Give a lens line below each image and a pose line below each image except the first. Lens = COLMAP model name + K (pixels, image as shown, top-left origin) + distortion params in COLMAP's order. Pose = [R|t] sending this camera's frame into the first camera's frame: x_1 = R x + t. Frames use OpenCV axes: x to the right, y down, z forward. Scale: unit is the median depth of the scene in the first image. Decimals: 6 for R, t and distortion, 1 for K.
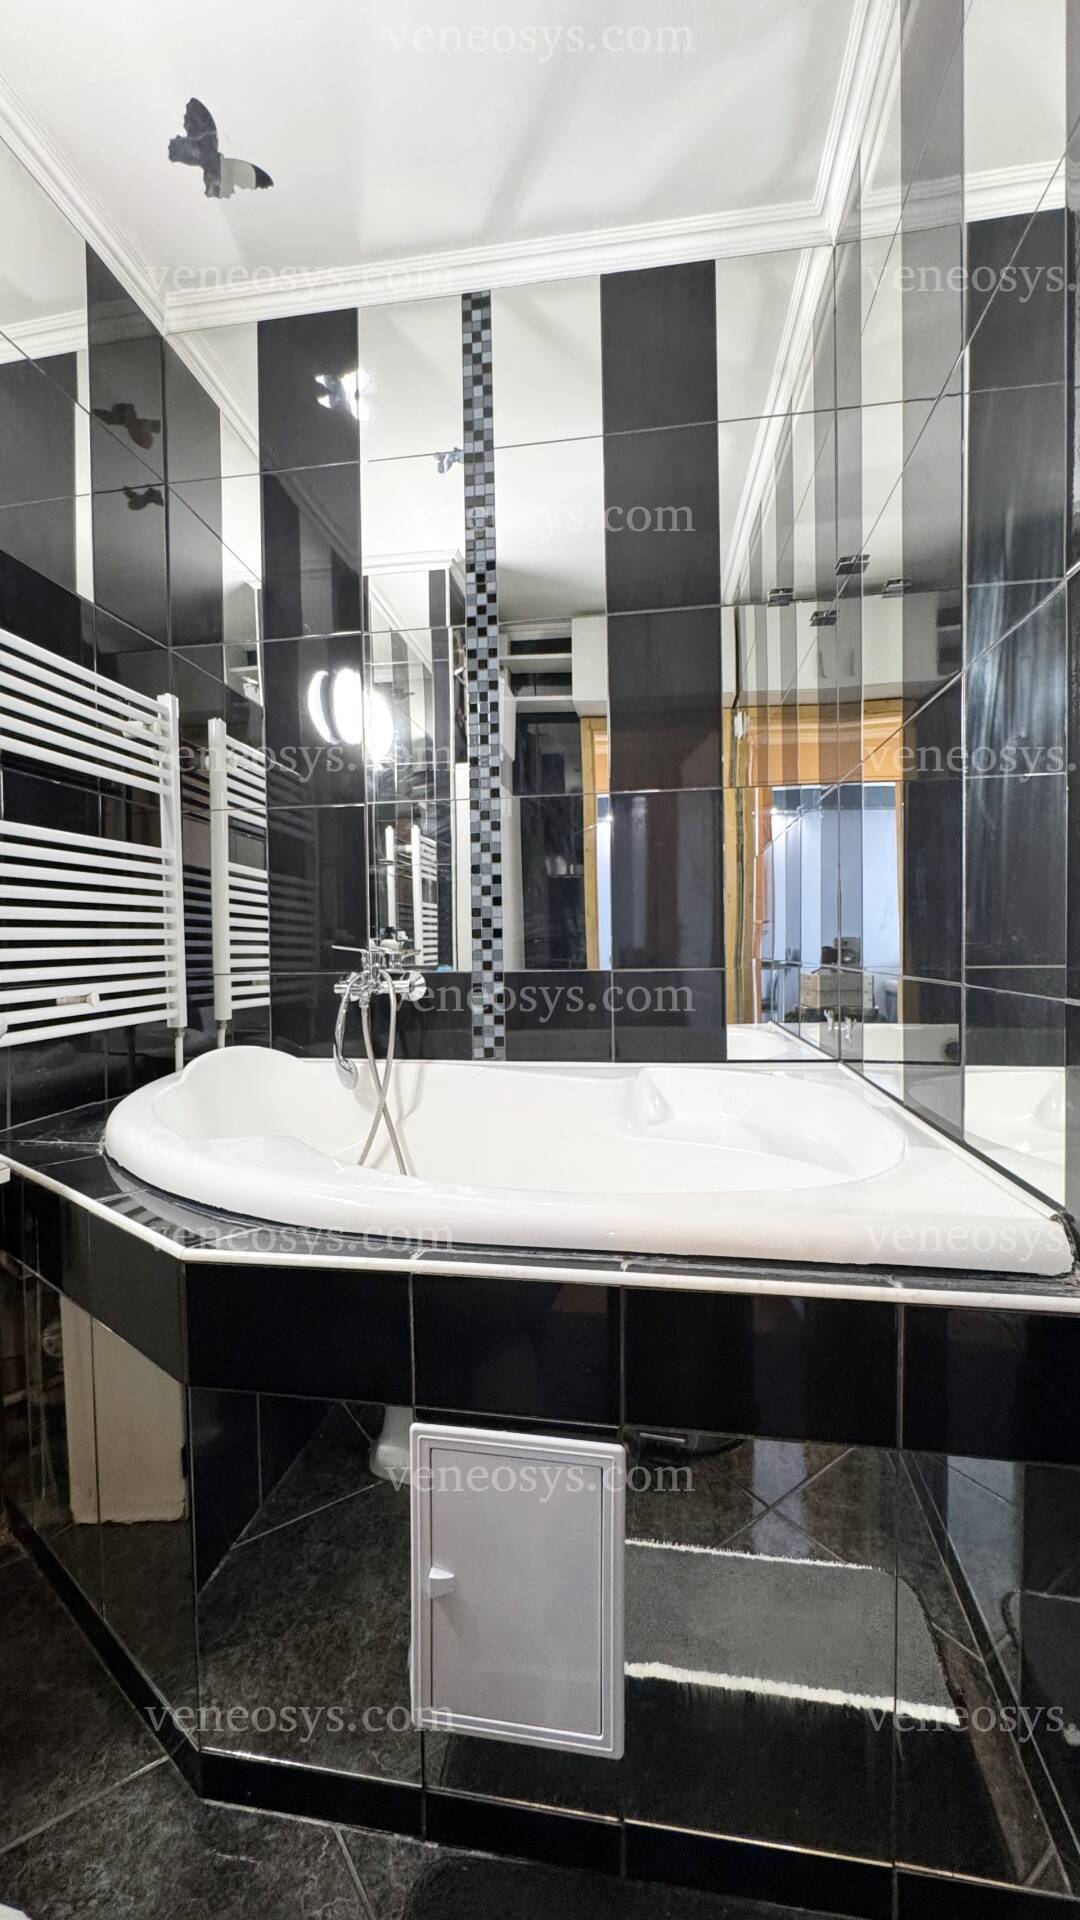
lens RADIAL K [[769.8, 0, 540.0], [0, 769.8, 961.1], [0, 0, 1]] dist [-0.004597, 0.000711]
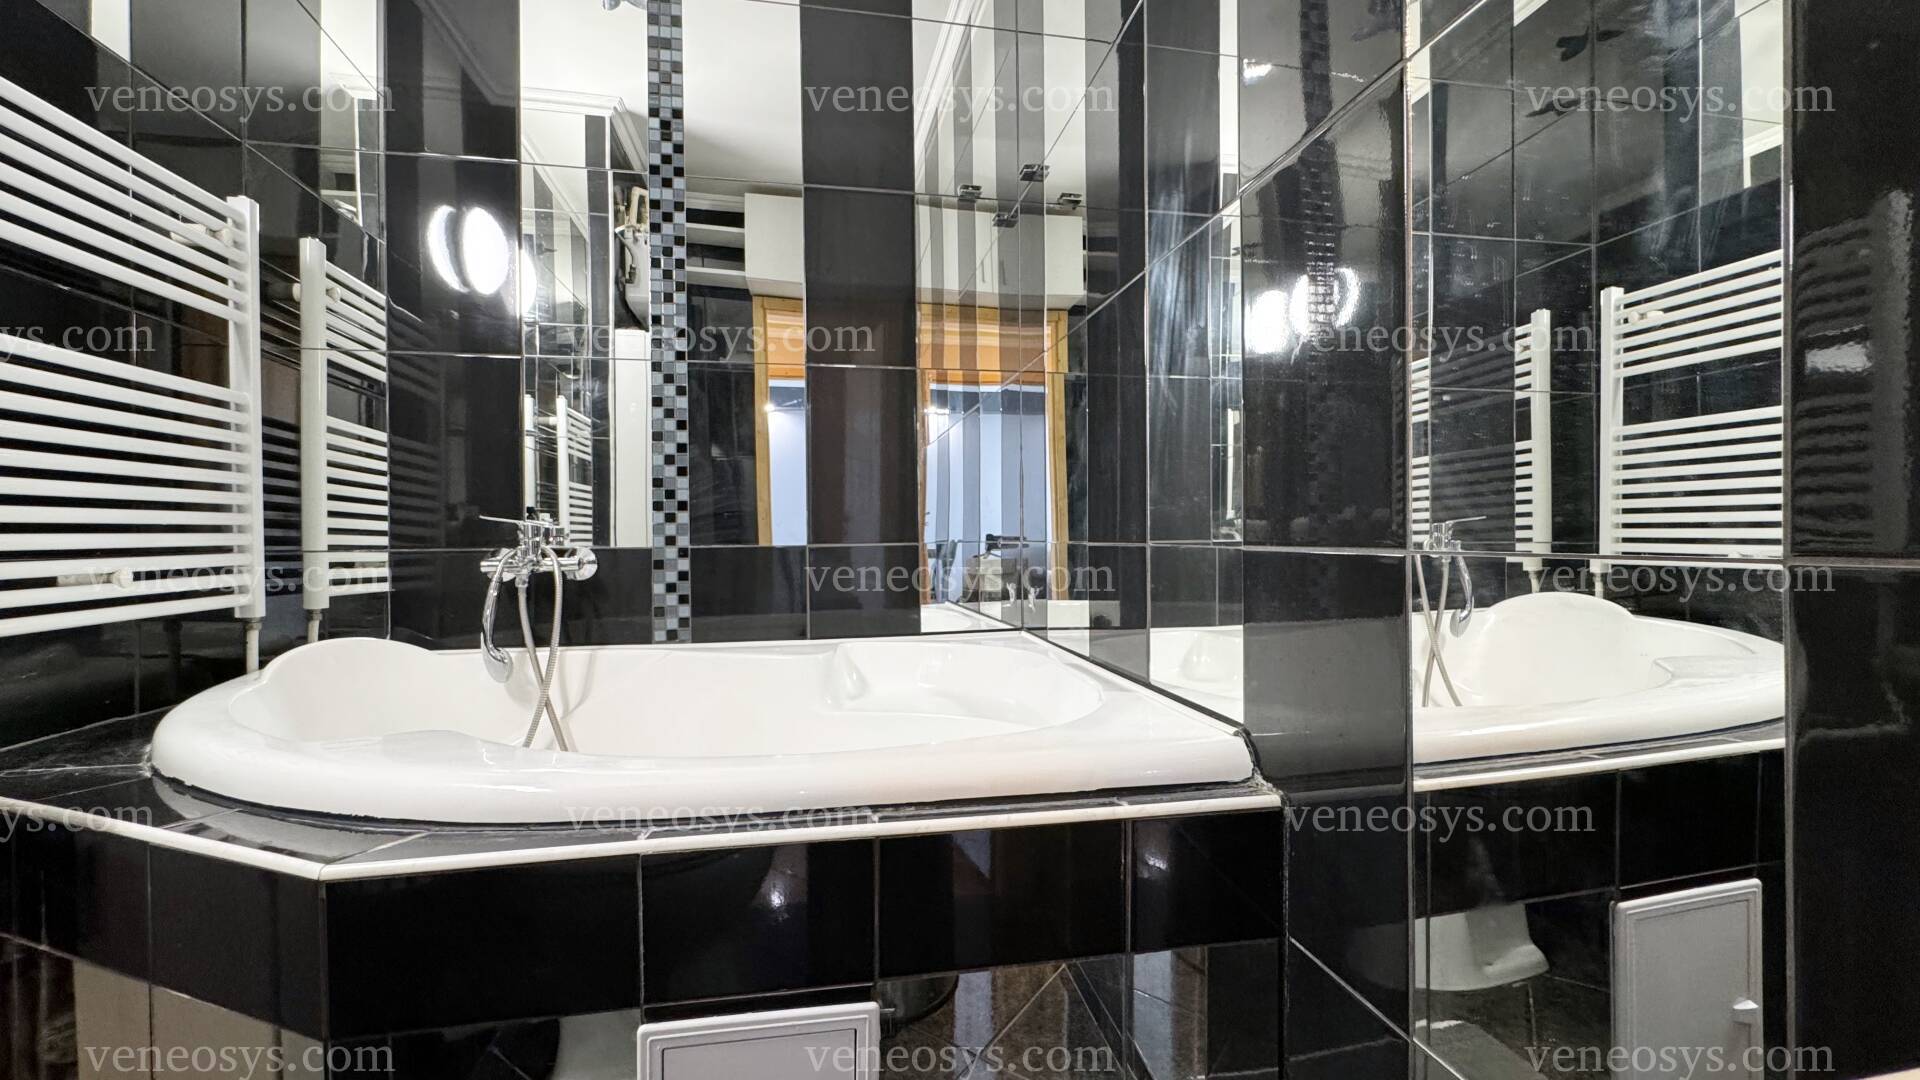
lens RADIAL K [[769.8, 0, 961.9], [0, 769.8, 540.4], [0, 0, 1]] dist [-0.004597, 0.000711]
pose [[0.941419, 0.003948, 0.337216, -0.051085], [0.003480, 0.999765, -0.021418, 0.026550], [-0.337221, 0.021337, 0.941184, 0.012213]]
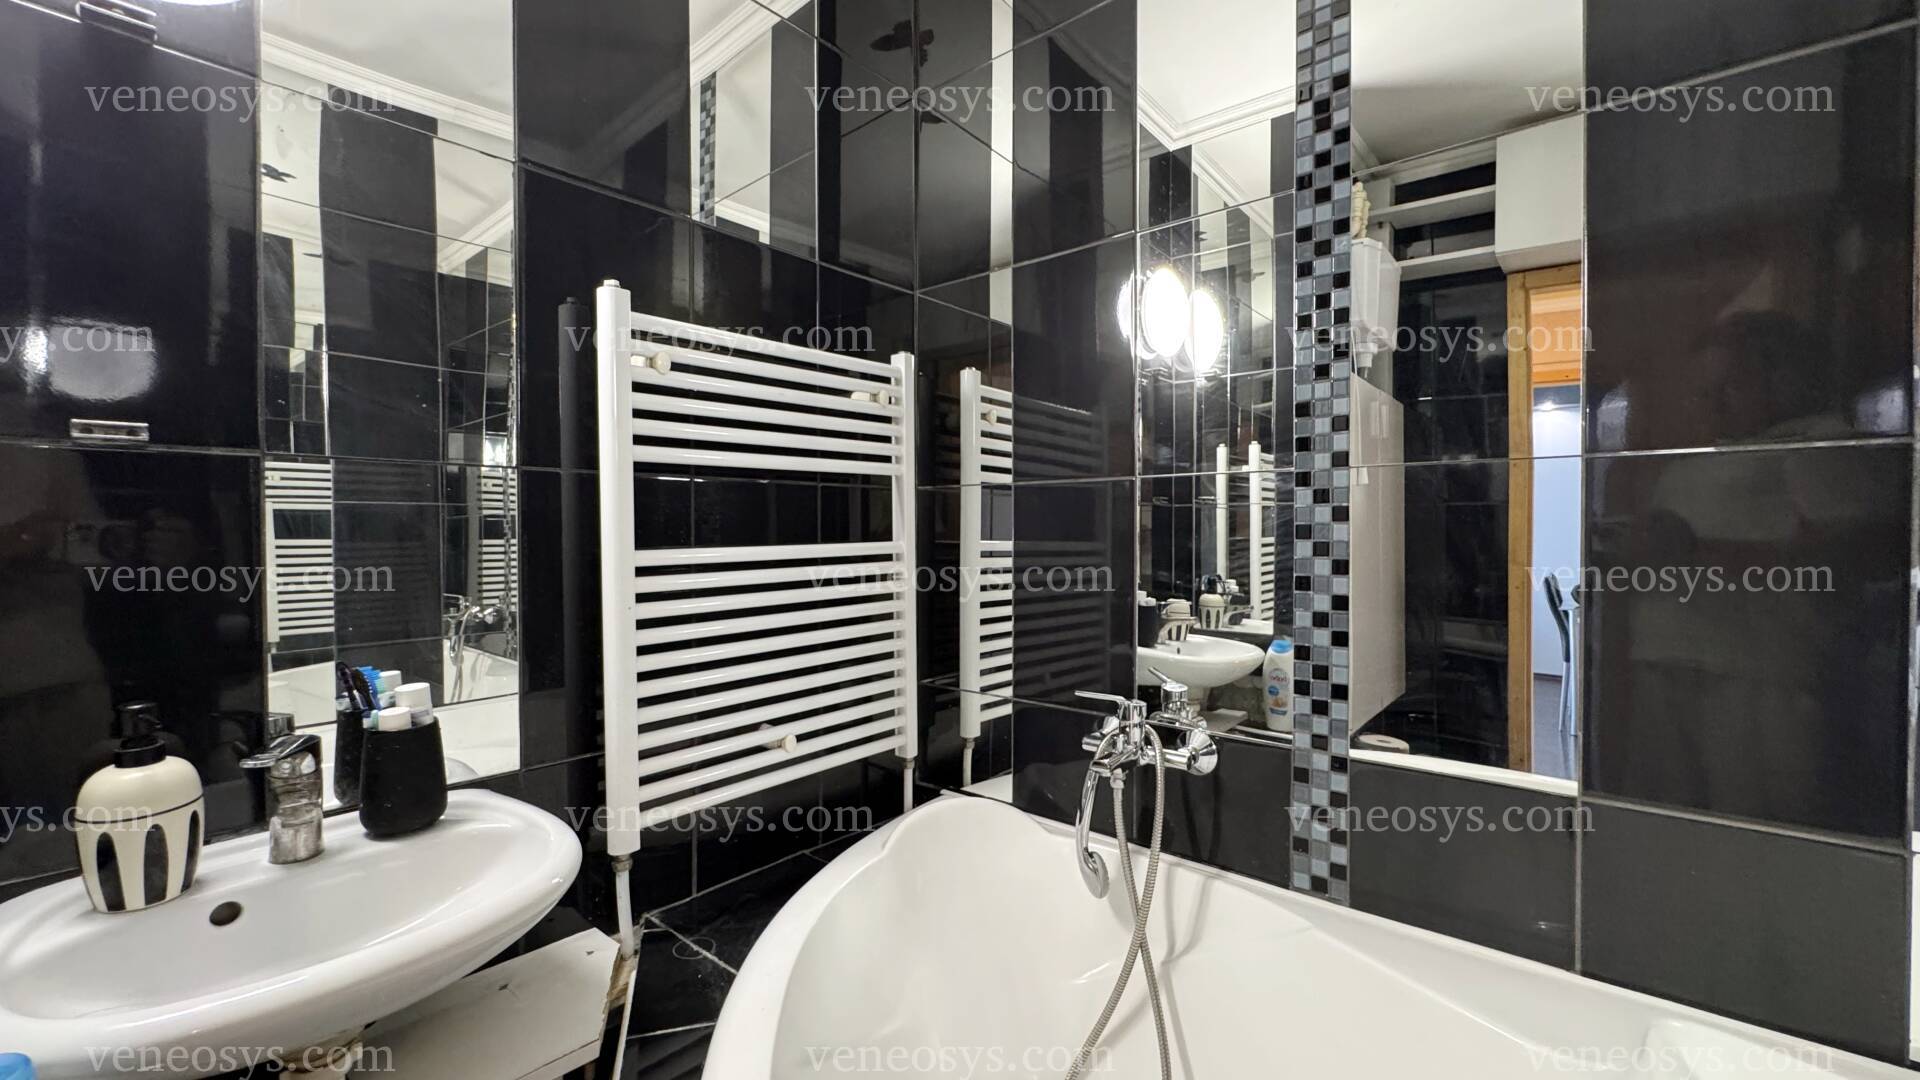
lens RADIAL K [[769.8, 0, 963.9], [0, 769.8, 540.6], [0, 0, 1]] dist [-0.004597, 0.000711]
pose [[0.850061, 0.021391, -0.526250, 0.008924], [-0.020615, 0.999761, 0.007338, -0.153557], [0.526280, 0.004611, 0.850299, 0.335178]]
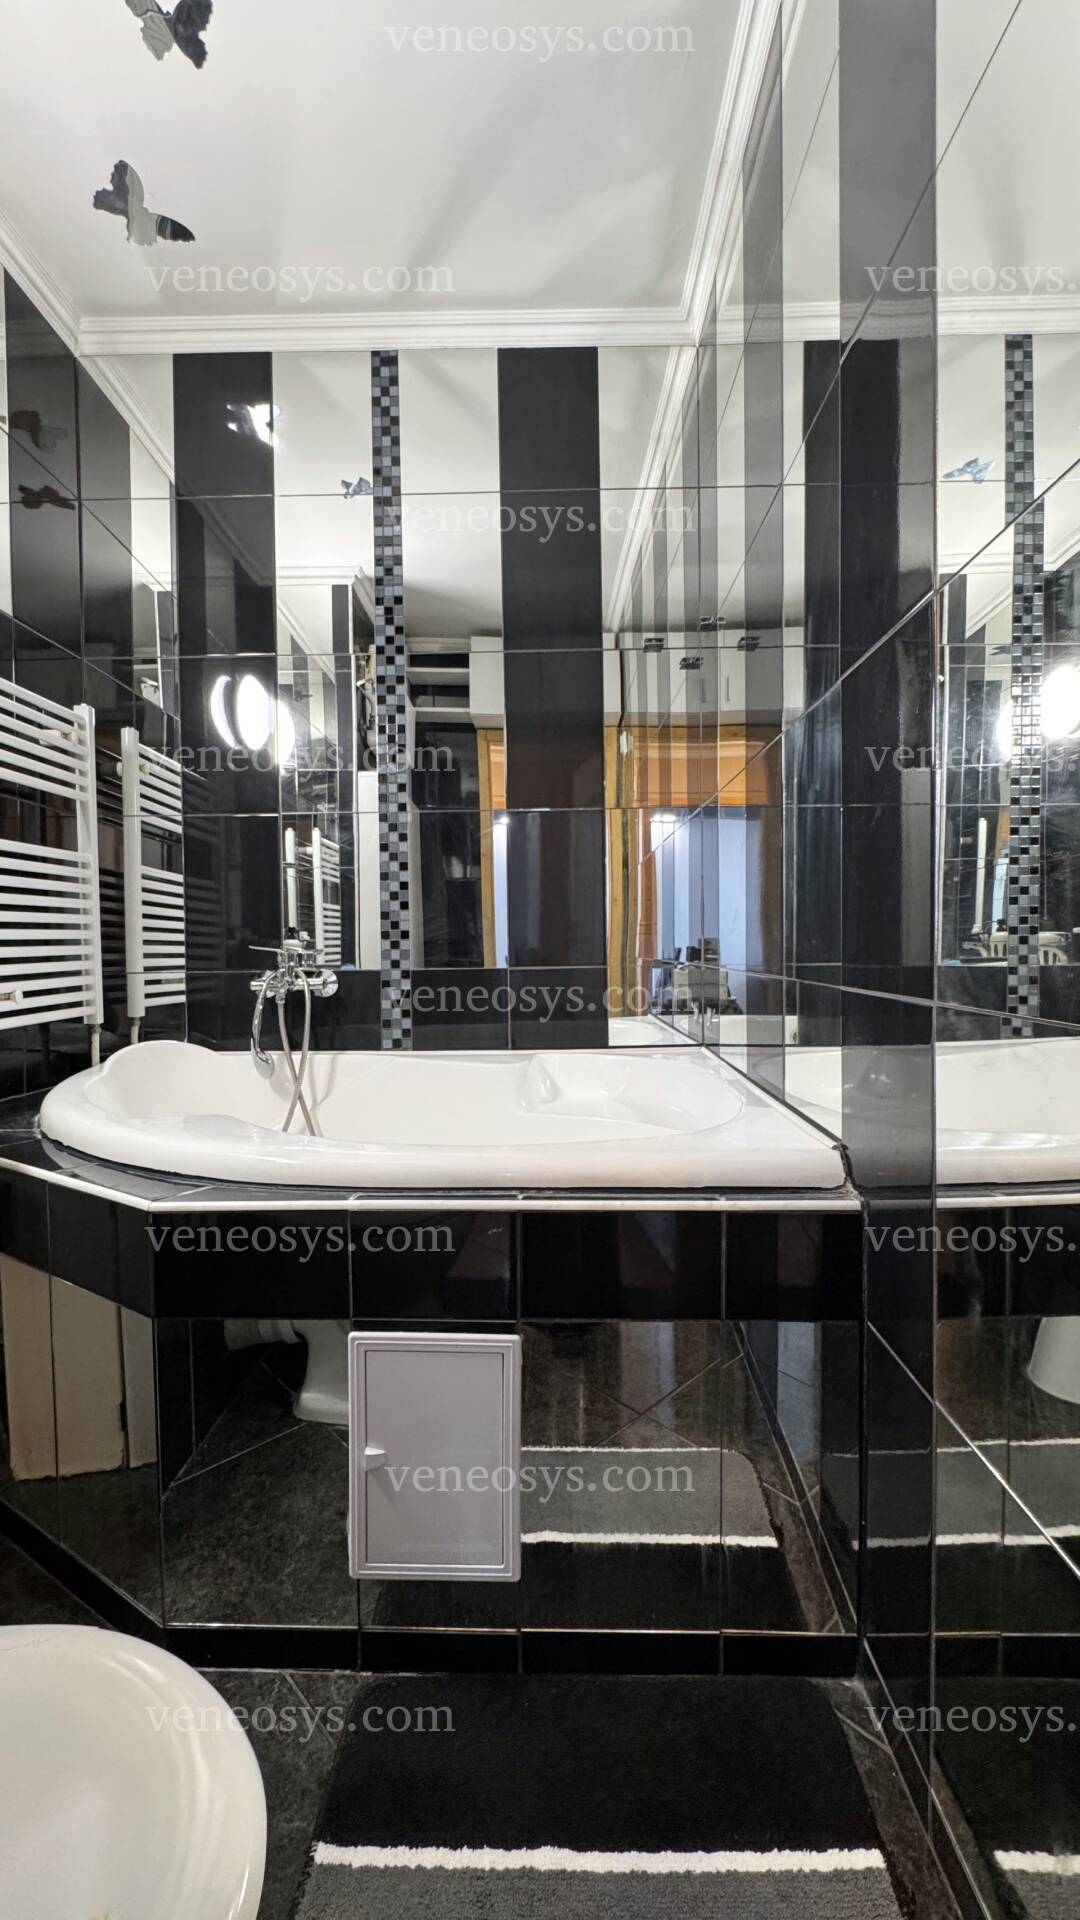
lens RADIAL K [[769.8, 0, 539.8], [0, 769.8, 961.0], [0, 0, 1]] dist [-0.004597, 0.000711]
pose [[0.990741, -0.001341, 0.135758, -0.013375], [0.001321, 0.999999, 0.000236, 0.001455], [-0.135758, -0.000054, 0.990742, -0.116883]]
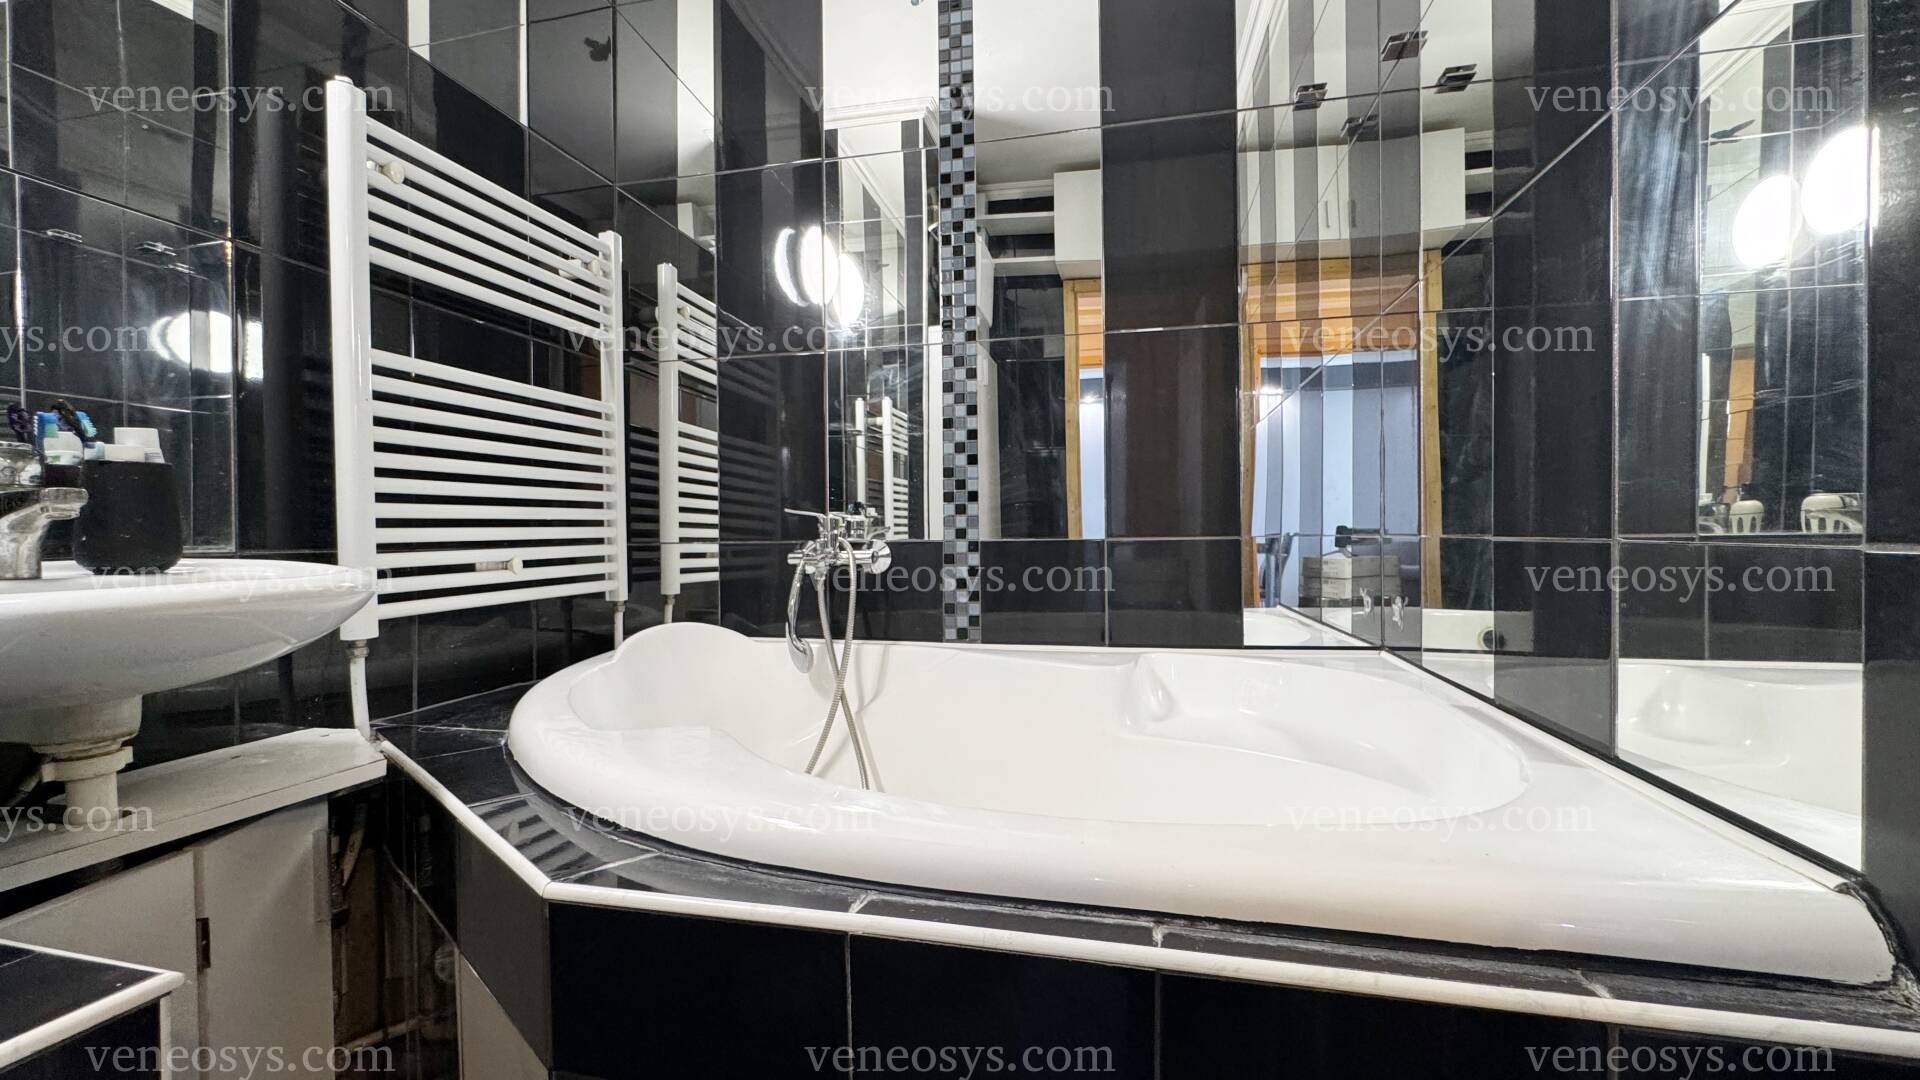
lens RADIAL K [[769.8, 0, 960.9], [0, 769.8, 540.2], [0, 0, 1]] dist [-0.004597, 0.000711]
pose [[0.997545, 0.004752, -0.069860, -0.007774], [-0.005615, 0.999910, -0.012163, 0.023857], [0.069796, 0.012525, 0.997483, 0.131067]]
